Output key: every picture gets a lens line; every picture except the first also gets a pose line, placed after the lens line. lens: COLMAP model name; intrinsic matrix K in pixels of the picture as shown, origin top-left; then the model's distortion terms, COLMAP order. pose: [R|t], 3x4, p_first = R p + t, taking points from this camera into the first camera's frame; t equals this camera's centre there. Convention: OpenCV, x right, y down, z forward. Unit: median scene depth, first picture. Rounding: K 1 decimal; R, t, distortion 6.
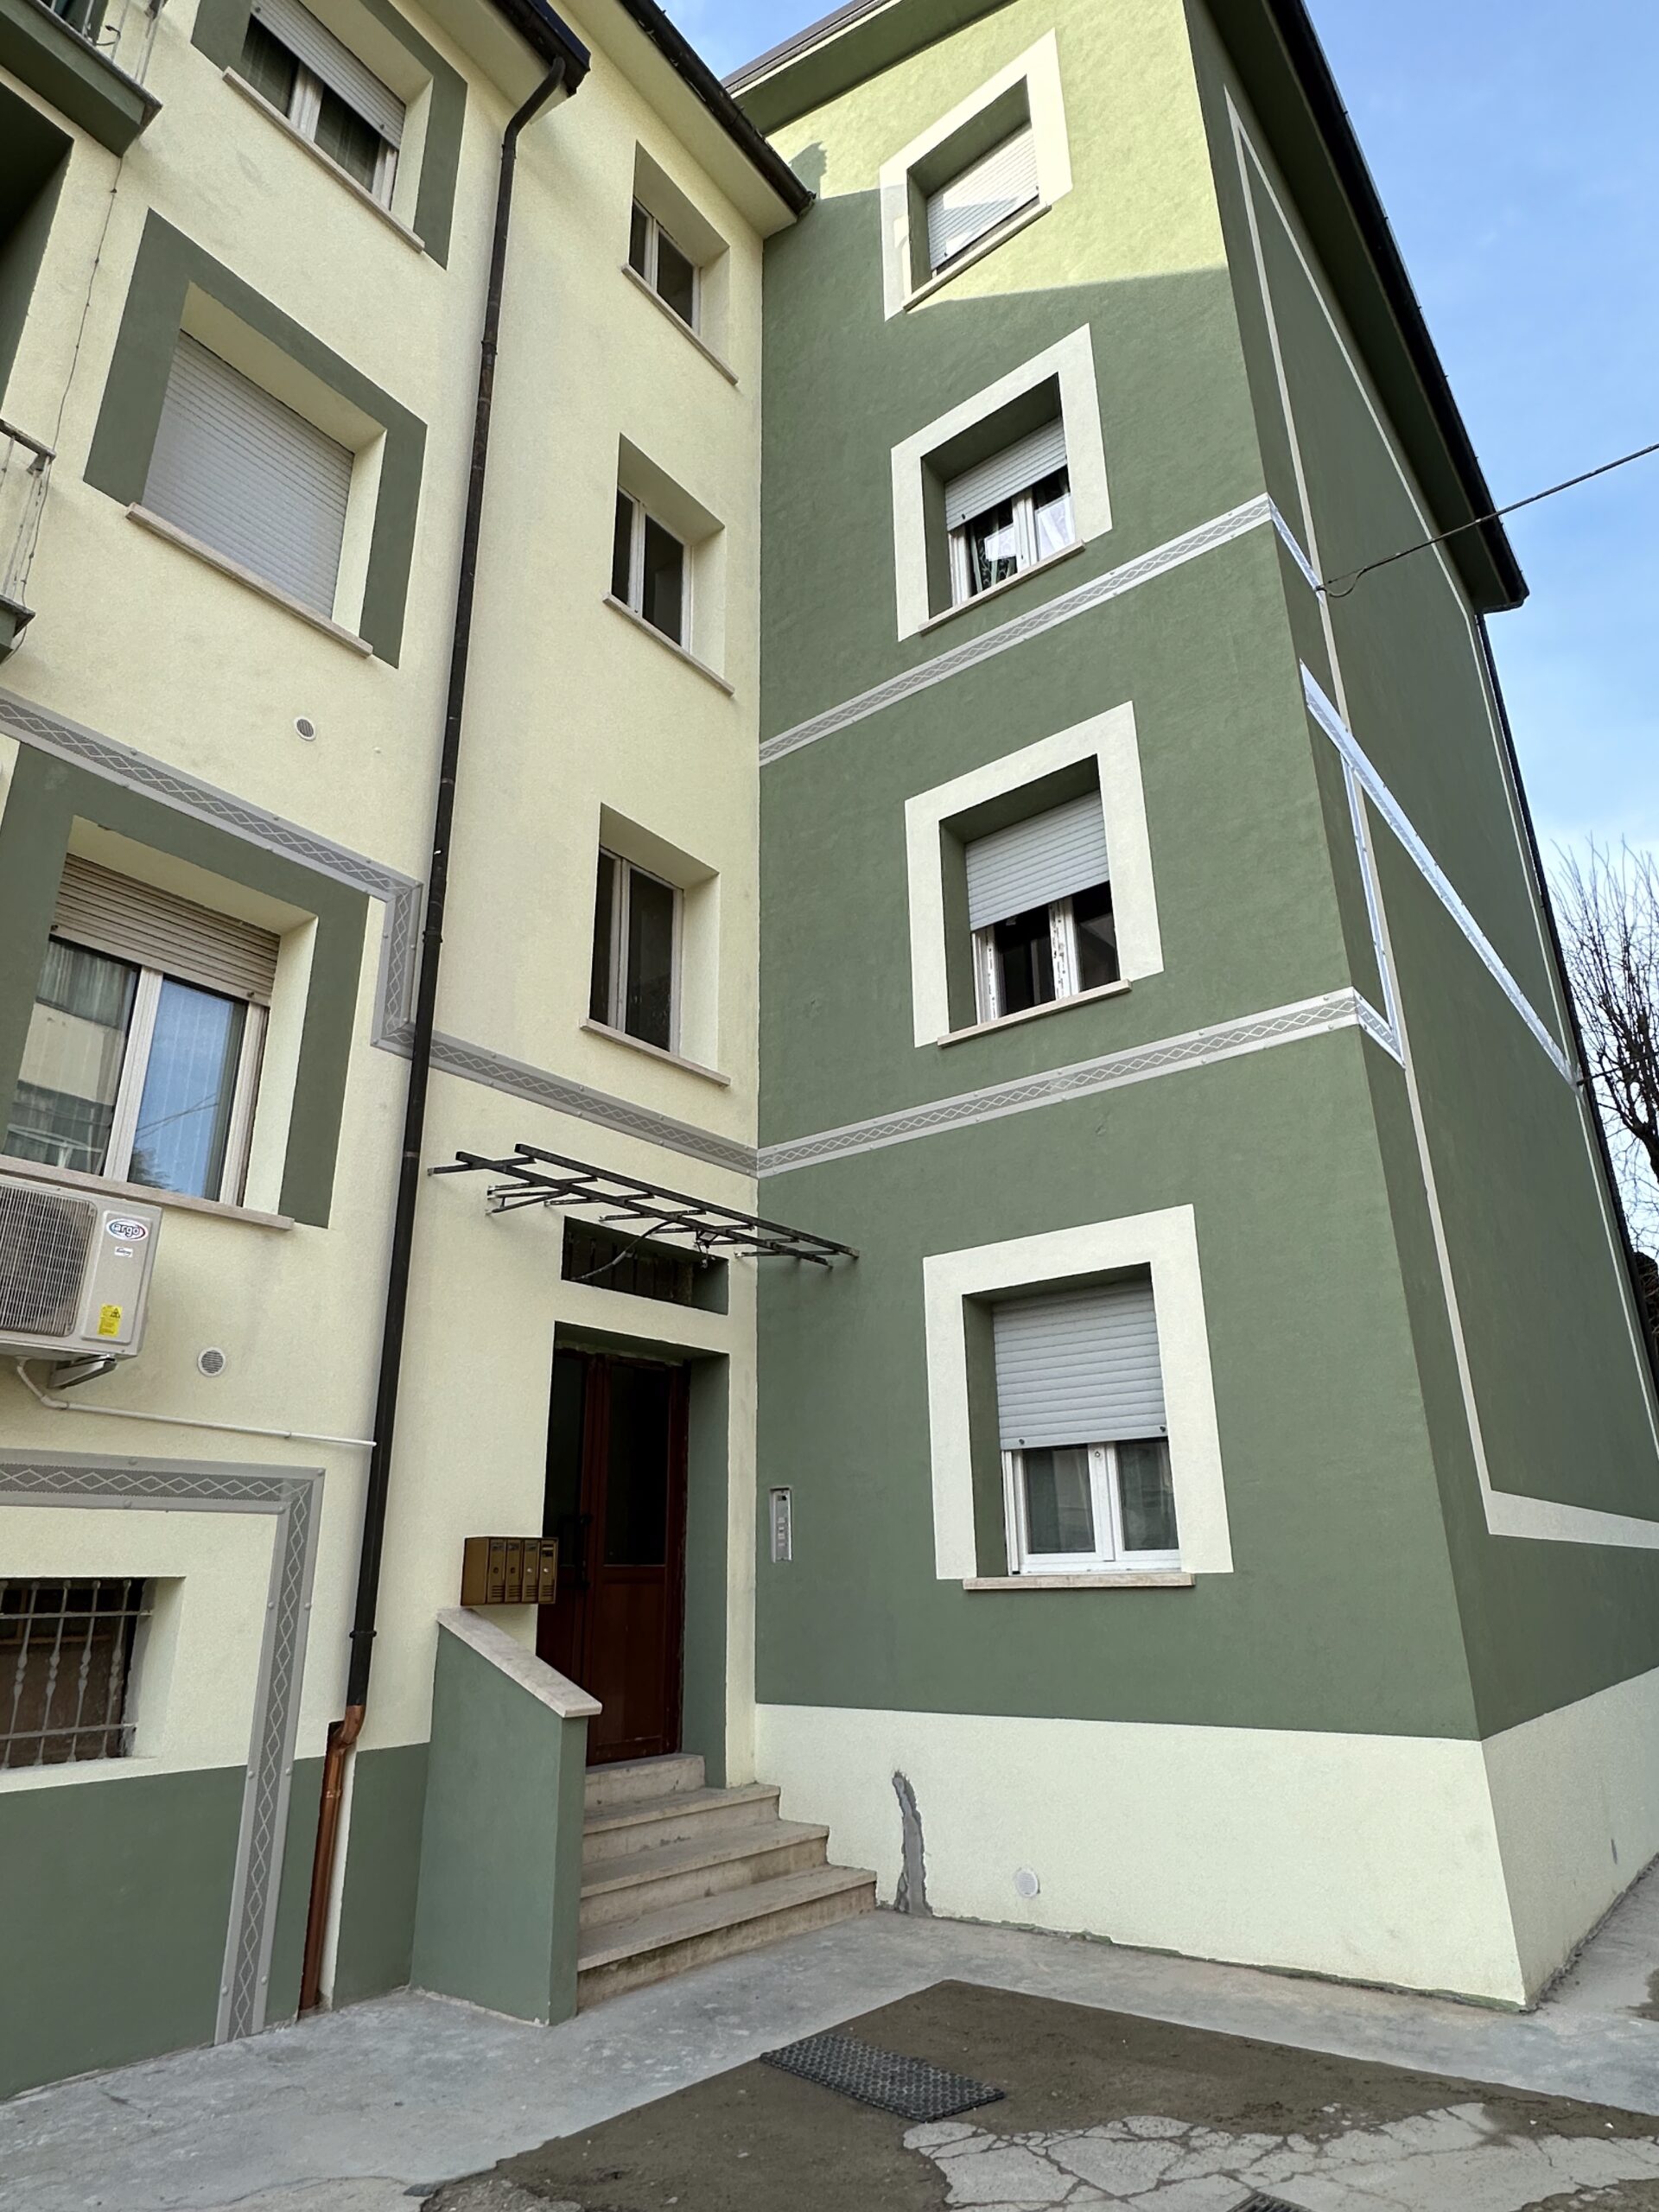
lens RADIAL K [[1288.6, 0, 830.3], [0, 1288.6, 1110.4], [0, 0, 1]] dist [-0.001083, -0.002149]
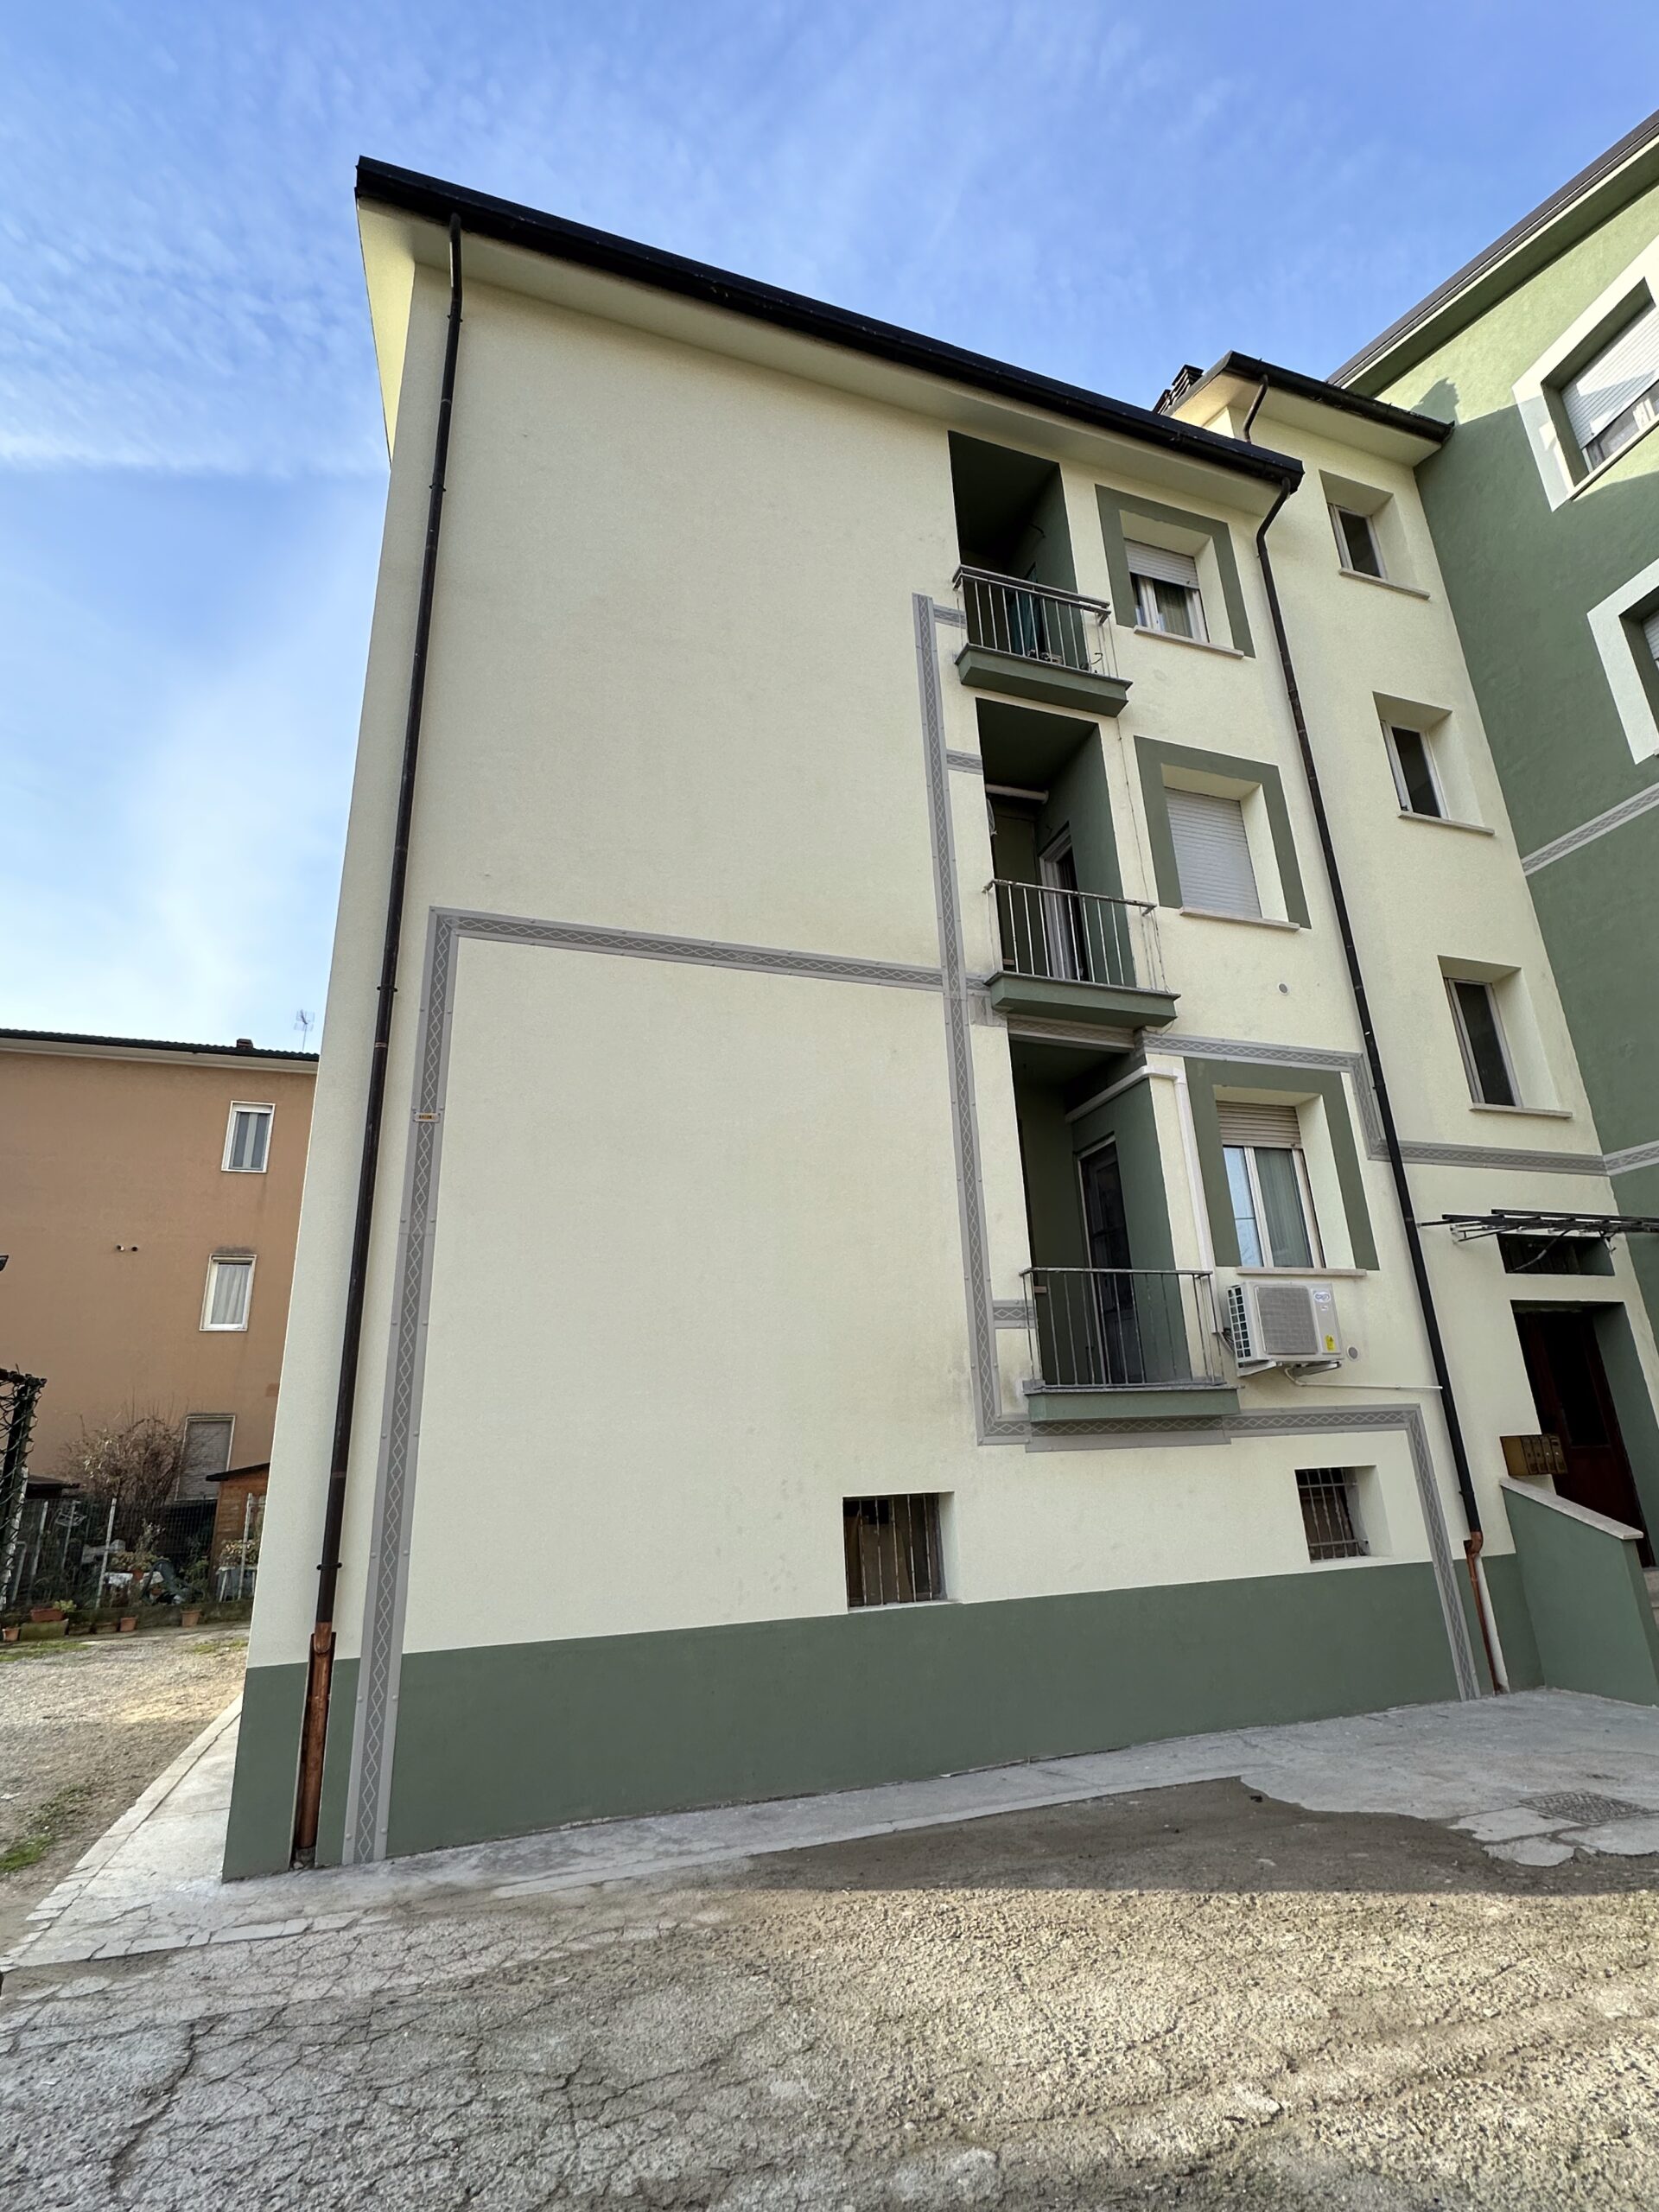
lens RADIAL K [[1076.7, 0, 828.4], [0, 1076.7, 1109.4], [0, 0, 1]] dist [-0.000329, -0.001370]
pose [[0.839122, -0.190611, -0.509452, -0.200859], [0.214779, 0.976593, -0.011627, -0.239574], [0.499743, -0.099663, 0.860421, -0.565301]]
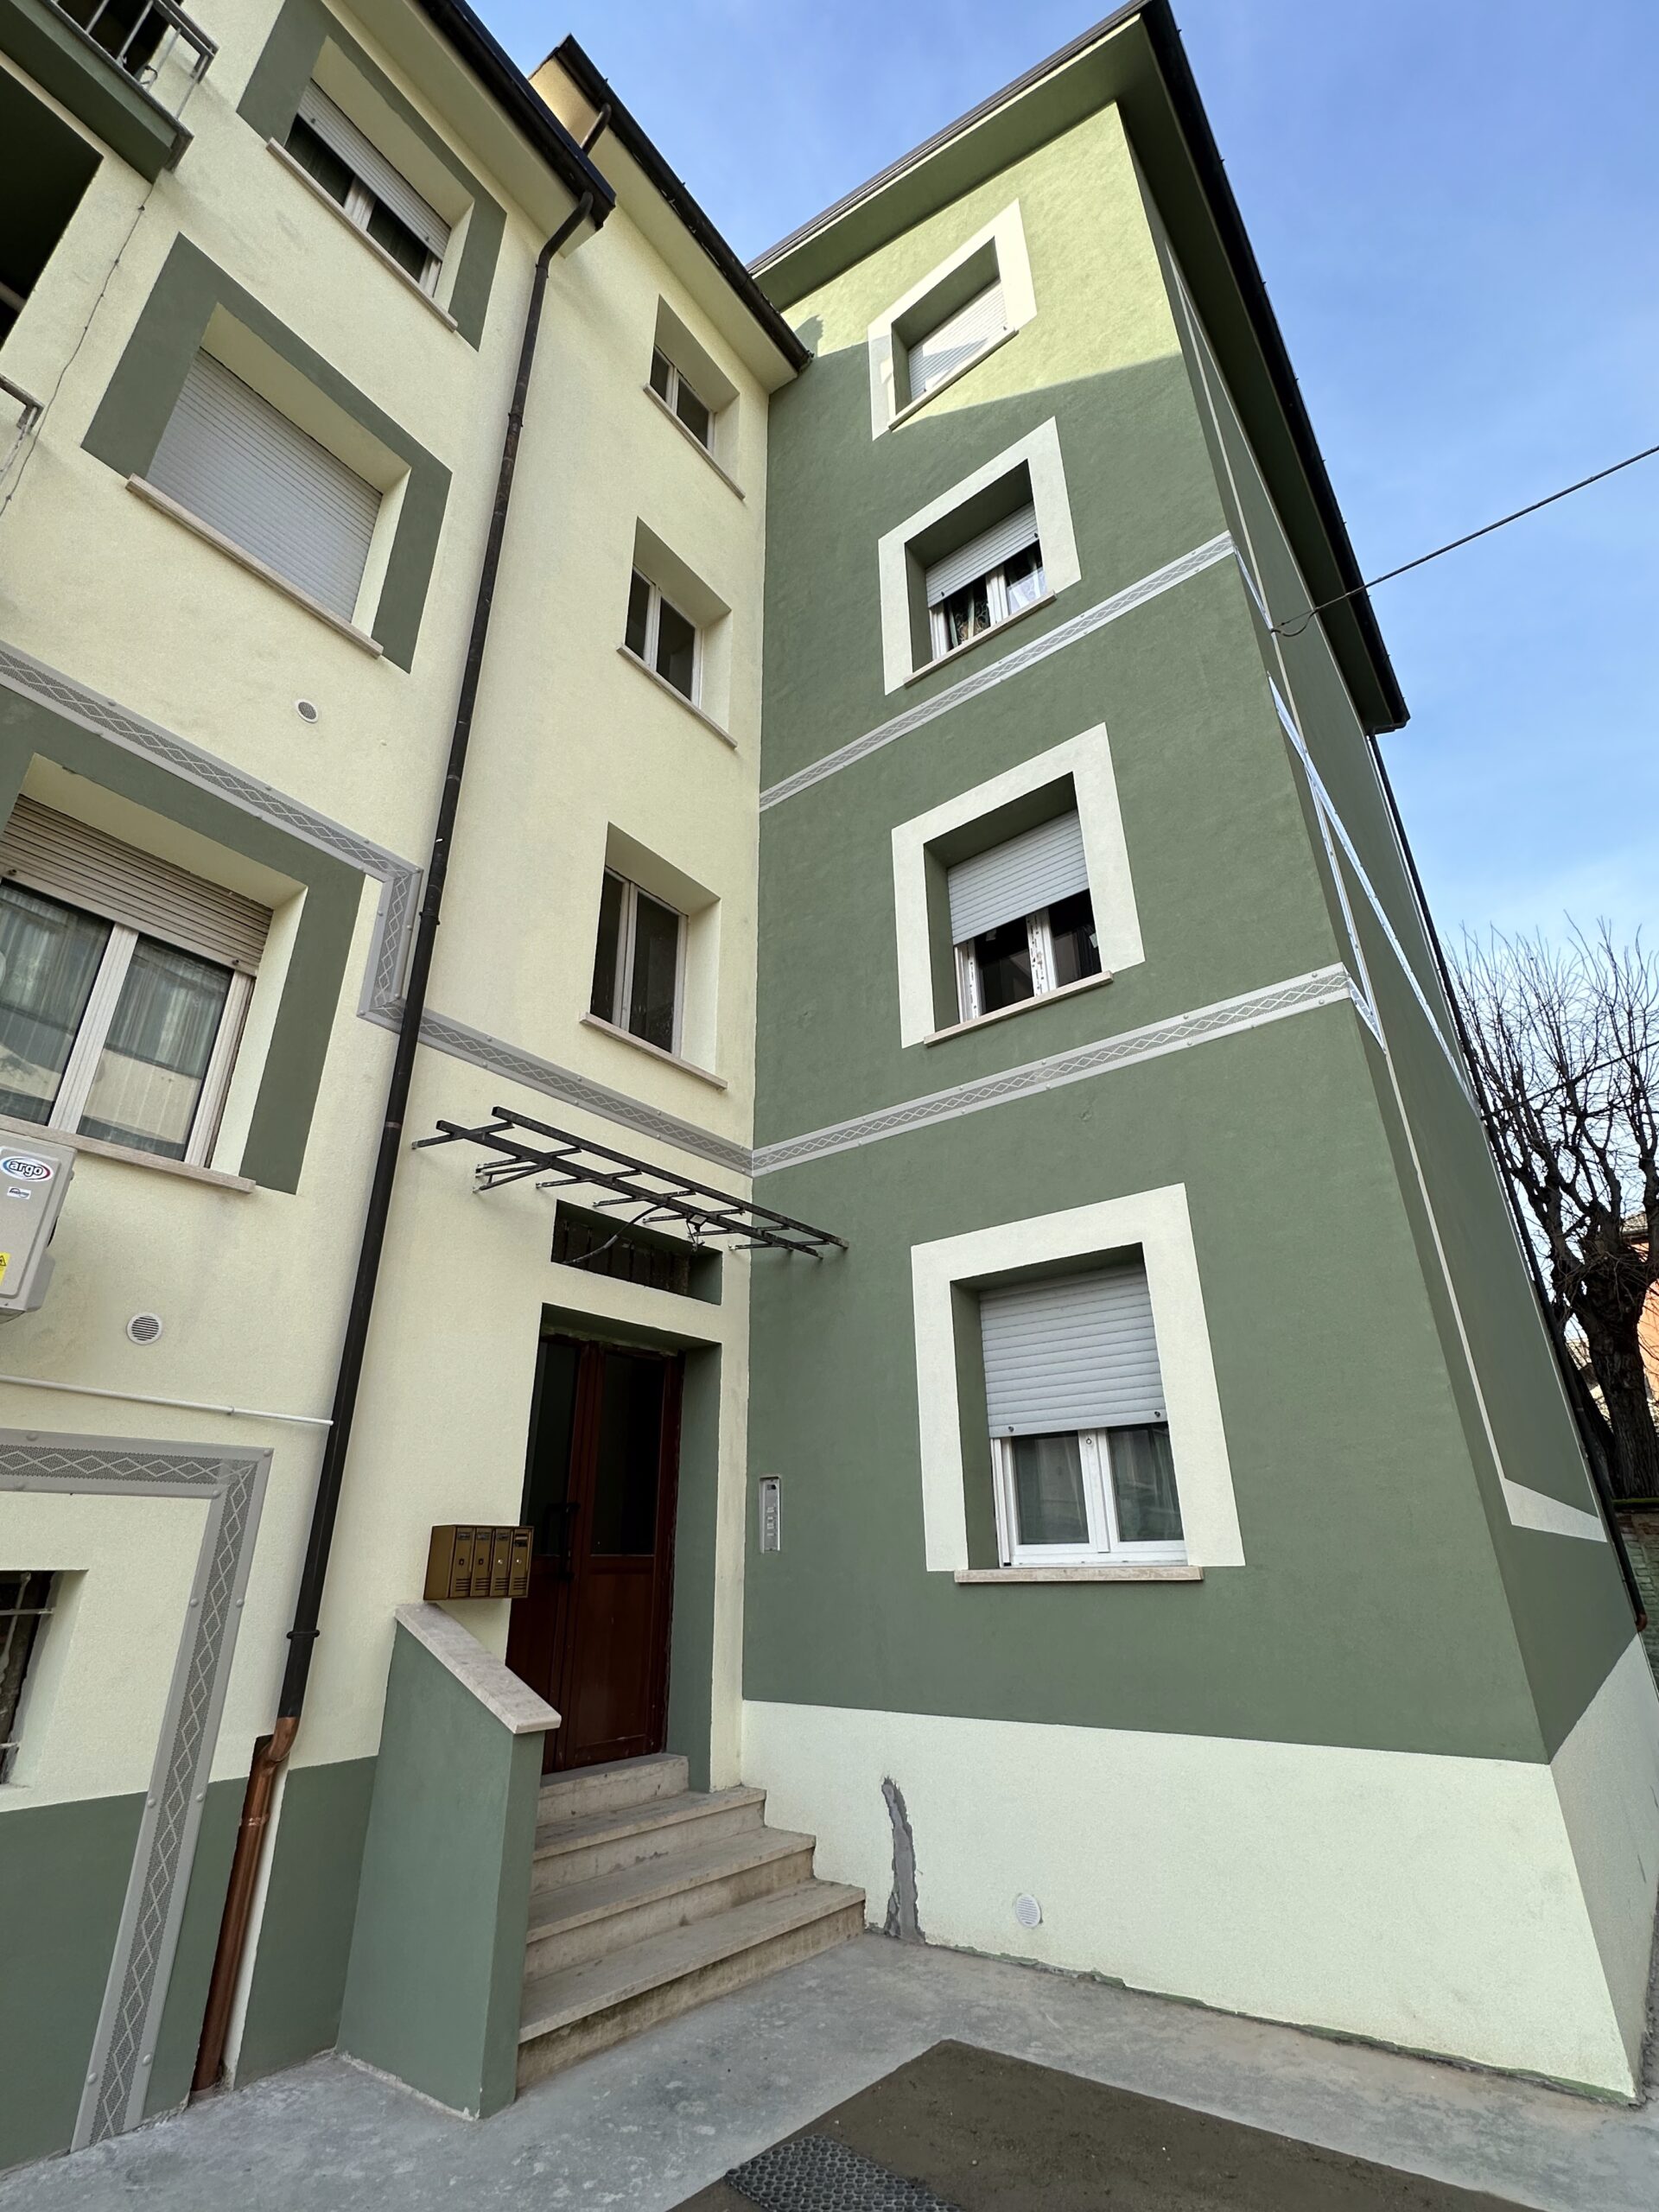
lens RADIAL K [[1014.0, 0, 829.5], [0, 1014.0, 1106.0], [0, 0, 1]] dist [-0.003876, 0.000477]
pose [[0.999987, 0.003897, 0.003158, 0.004975], [-0.003651, 0.997220, -0.074420, 0.070430], [-0.003439, 0.074408, 0.997222, 0.210583]]
